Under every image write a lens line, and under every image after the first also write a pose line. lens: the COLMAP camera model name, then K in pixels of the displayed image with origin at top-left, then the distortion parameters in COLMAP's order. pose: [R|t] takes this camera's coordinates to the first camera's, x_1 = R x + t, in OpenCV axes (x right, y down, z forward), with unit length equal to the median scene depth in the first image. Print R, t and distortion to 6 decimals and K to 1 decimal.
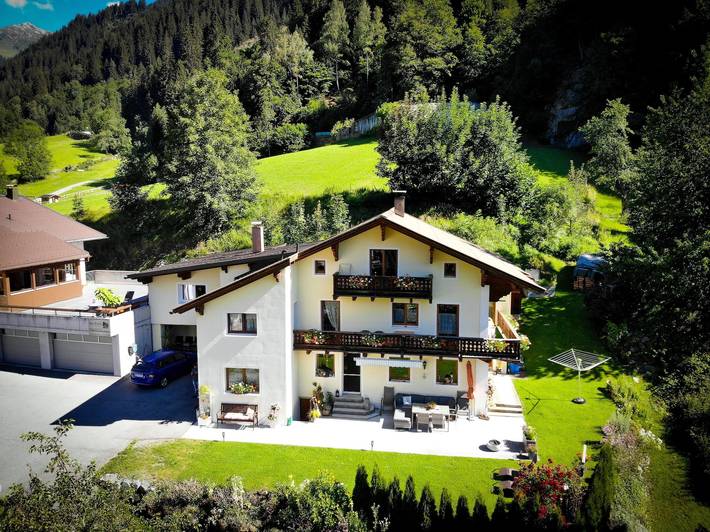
lens RADIAL K [[546.7, 0, 356.0], [0, 546.7, 246.9], [0, 0, 1]] dist [0.005171, -0.135832]
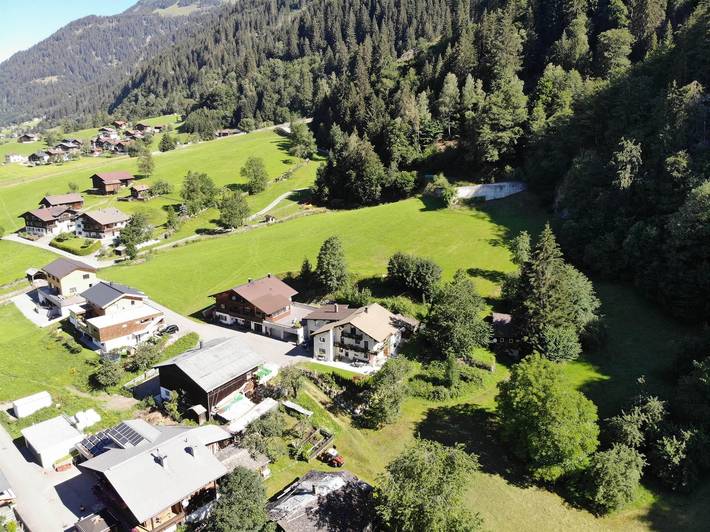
lens RADIAL K [[546.7, 0, 356.0], [0, 546.7, 246.9], [0, 0, 1]] dist [0.005171, -0.135832]
pose [[0.946025, 0.088505, -0.311775, 0.246878], [-0.045814, 0.988849, 0.141696, -0.225099], [0.320840, -0.119764, 0.939531, -0.548571]]
